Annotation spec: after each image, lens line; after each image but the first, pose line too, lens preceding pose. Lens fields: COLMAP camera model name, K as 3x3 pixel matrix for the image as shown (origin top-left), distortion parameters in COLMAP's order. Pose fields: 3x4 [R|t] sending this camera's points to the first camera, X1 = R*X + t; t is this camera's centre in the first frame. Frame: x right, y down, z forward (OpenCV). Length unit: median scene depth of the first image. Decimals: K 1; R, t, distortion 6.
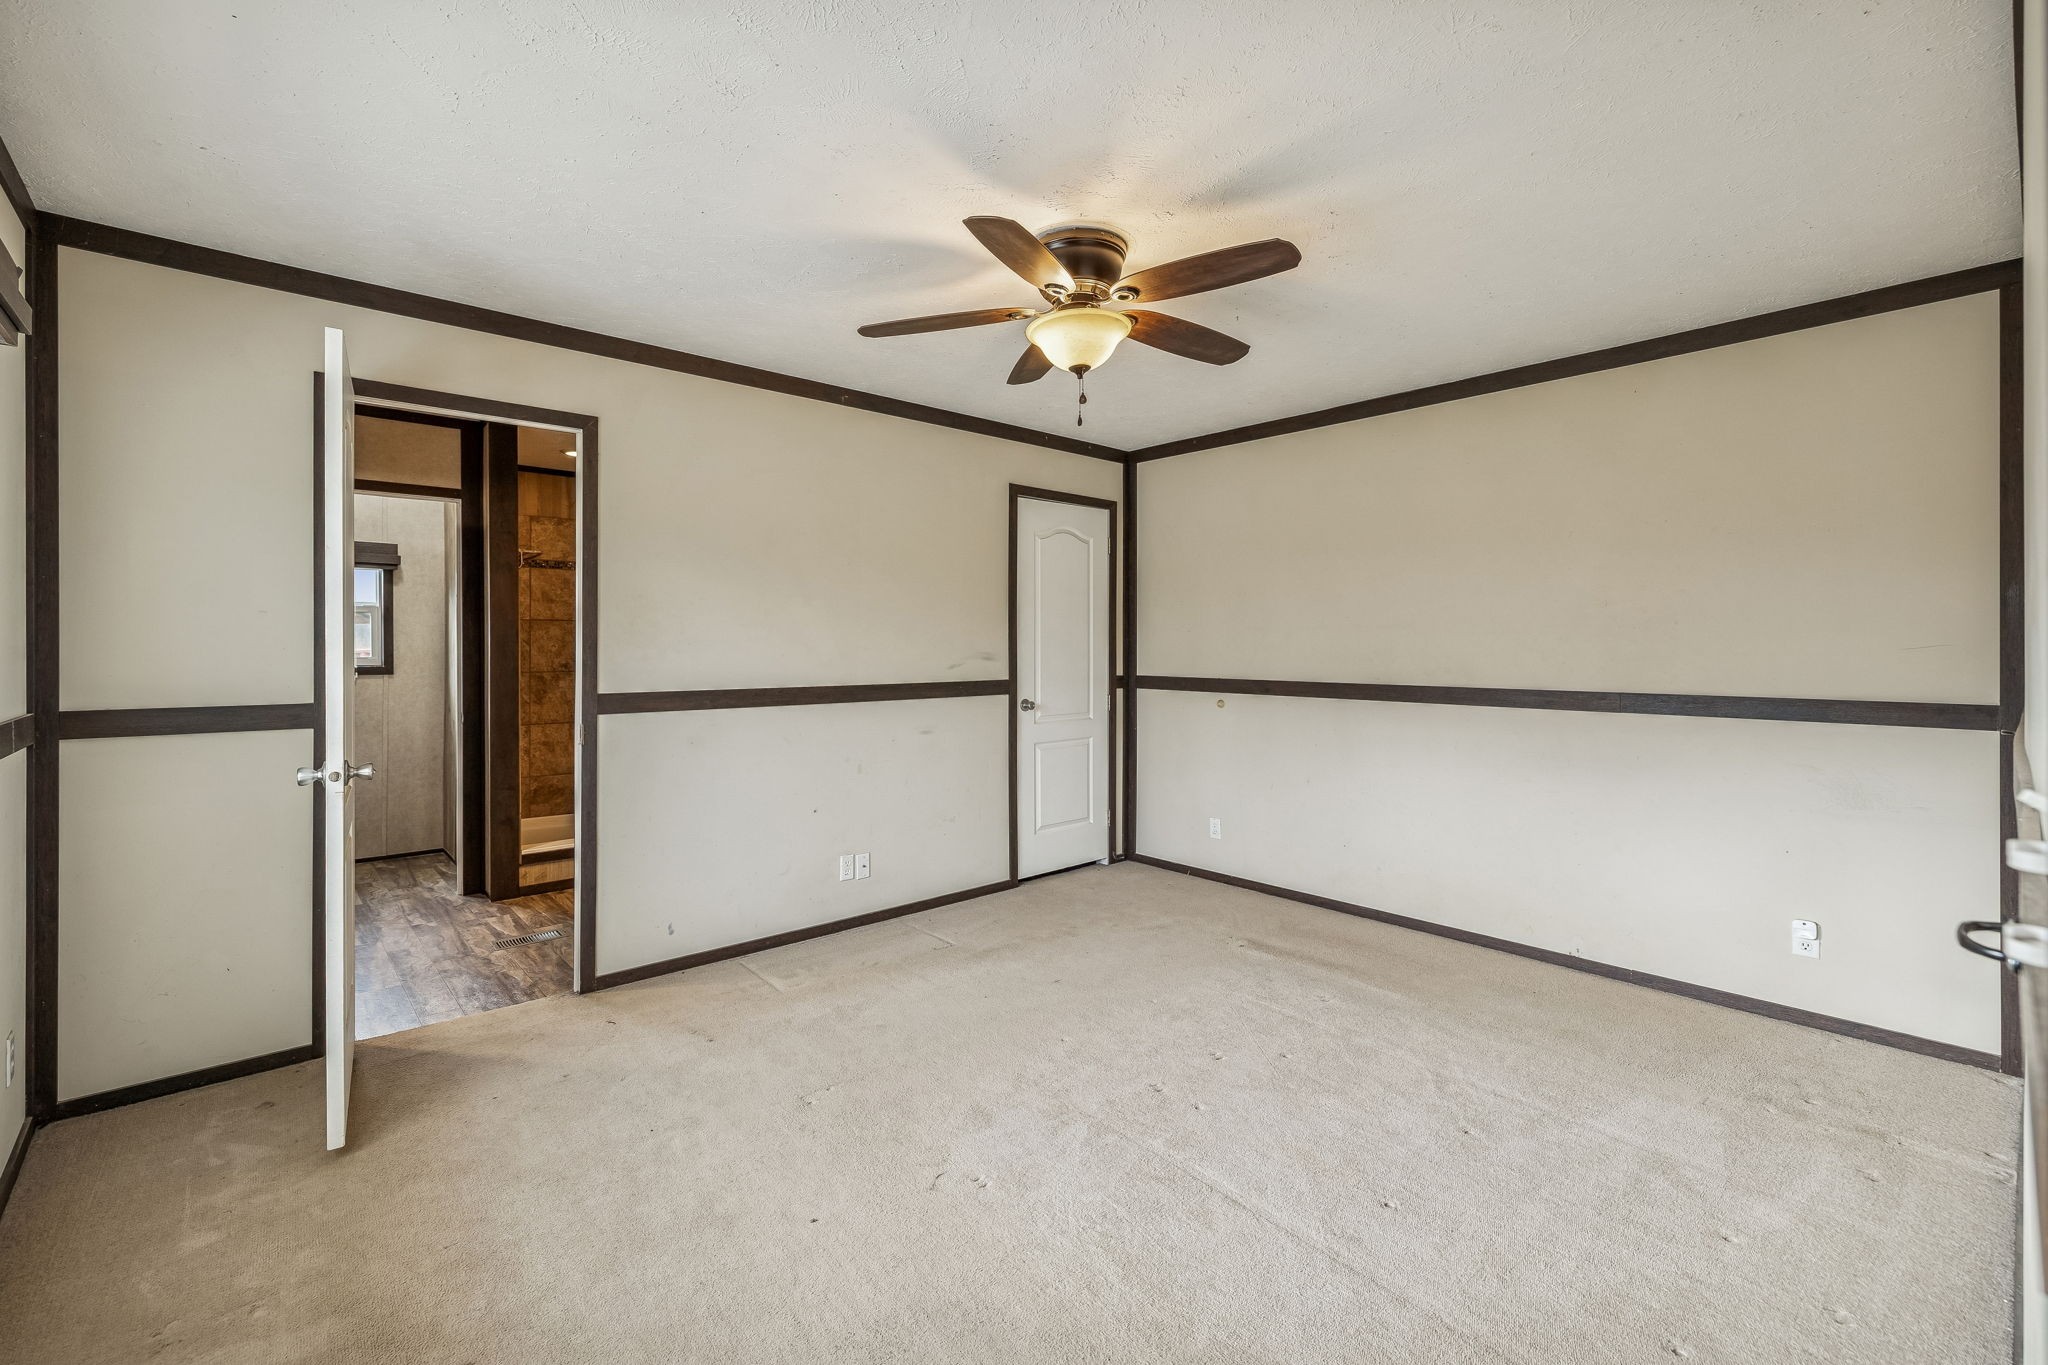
lens RADIAL K [[873.6, 0, 1013.9], [0, 873.6, 642.5], [0, 0, 1]] dist [0.001990, 0.000414]
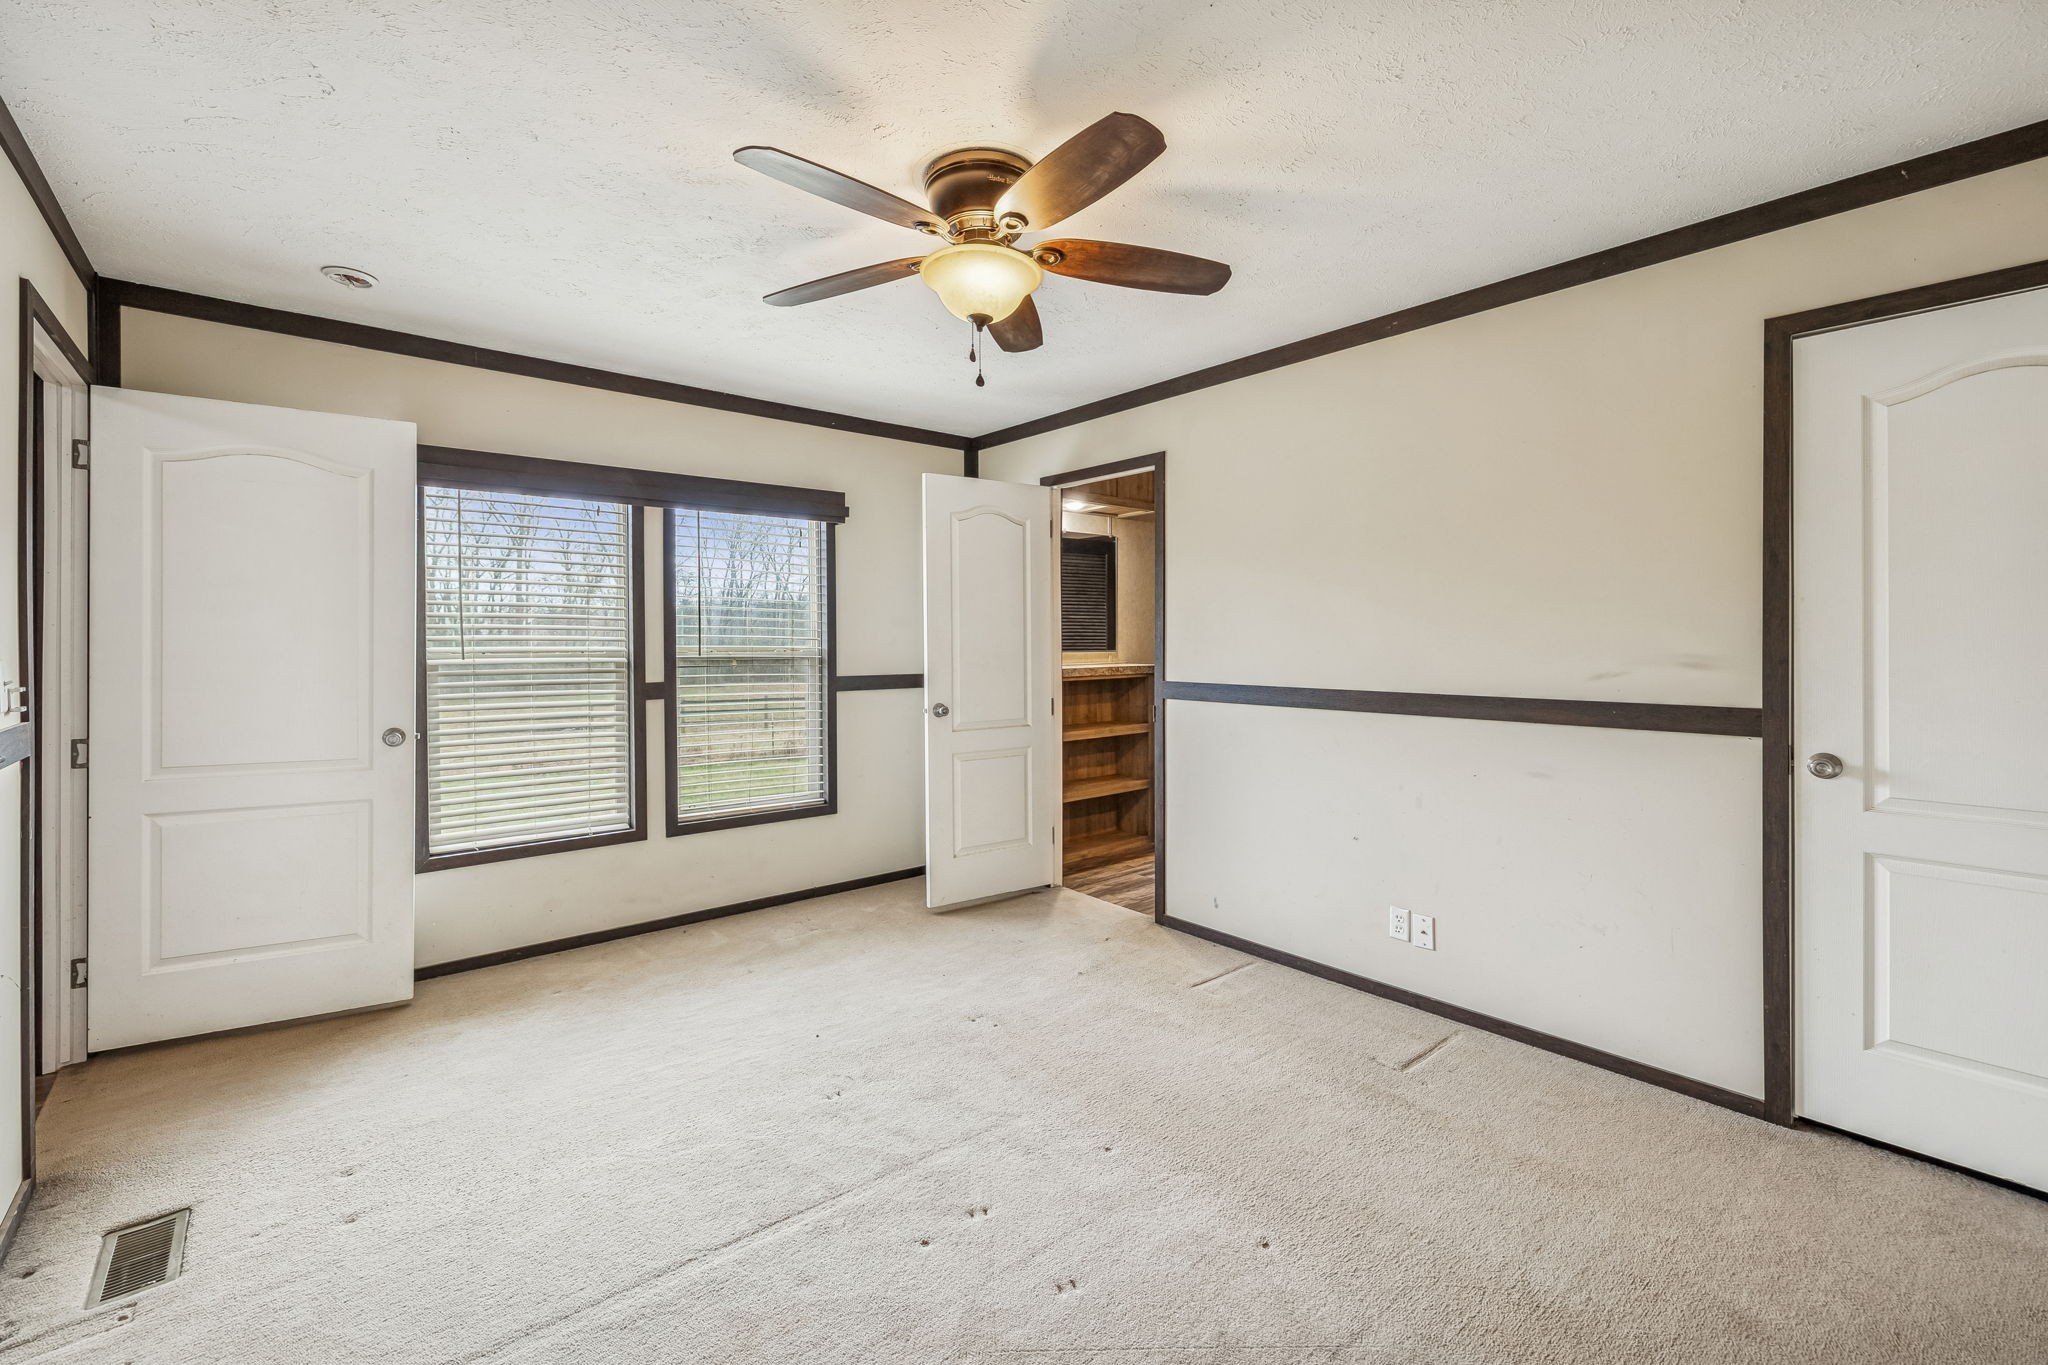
lens RADIAL K [[873.6, 0, 1013.9], [0, 873.6, 642.5], [0, 0, 1]] dist [0.001990, 0.000414]
pose [[-0.026005, 0.004989, -0.999649, 0.645610], [0.006445, 0.999968, 0.004823, -0.001506], [0.999641, -0.006318, -0.026036, 0.723370]]
